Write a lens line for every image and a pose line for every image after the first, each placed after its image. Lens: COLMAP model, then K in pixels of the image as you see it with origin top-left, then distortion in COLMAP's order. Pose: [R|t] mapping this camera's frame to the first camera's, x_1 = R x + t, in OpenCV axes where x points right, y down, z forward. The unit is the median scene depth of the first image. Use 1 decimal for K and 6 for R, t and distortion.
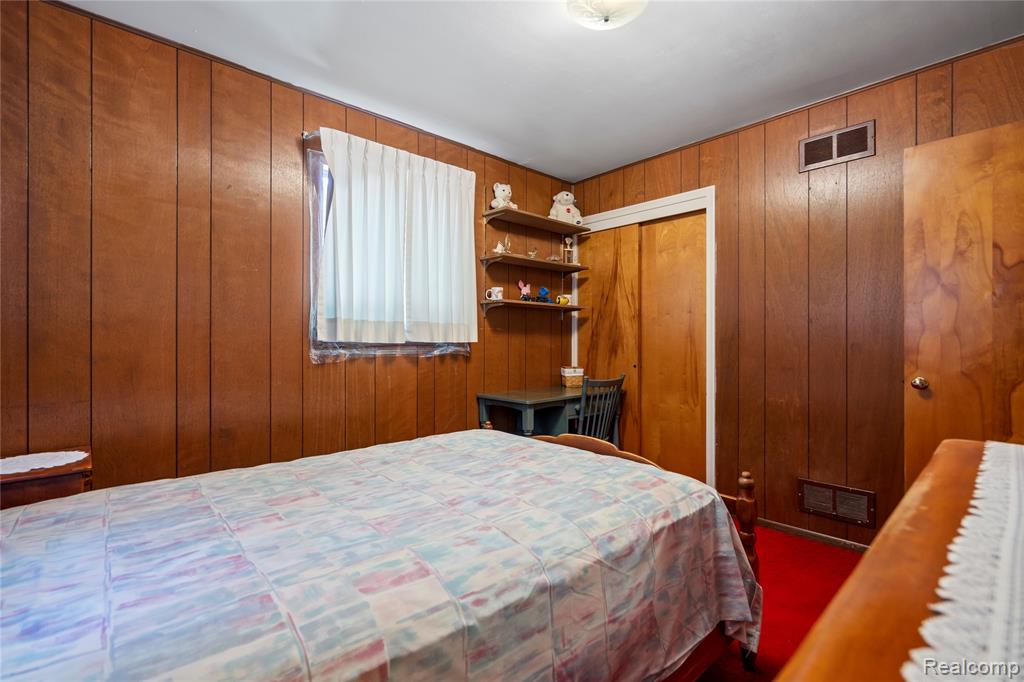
lens RADIAL K [[470.5, 0, 509.8], [0, 470.5, 338.6], [0, 0, 1]] dist [-0.002082, 0.000663]
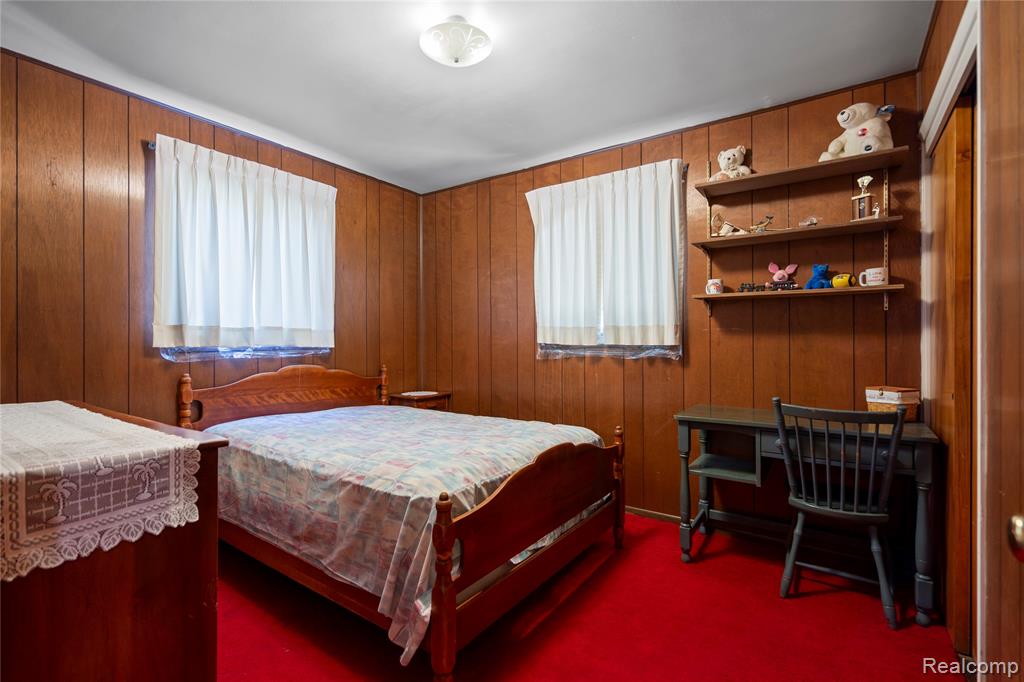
lens RADIAL K [[470.5, 0, 507.8], [0, 470.5, 342.1], [0, 0, 1]] dist [-0.002082, 0.000663]
pose [[0.204635, 0.004085, -0.978830, 0.852719], [0.006139, 0.999966, 0.005457, -0.005920], [0.978819, -0.007126, 0.204603, 0.566185]]
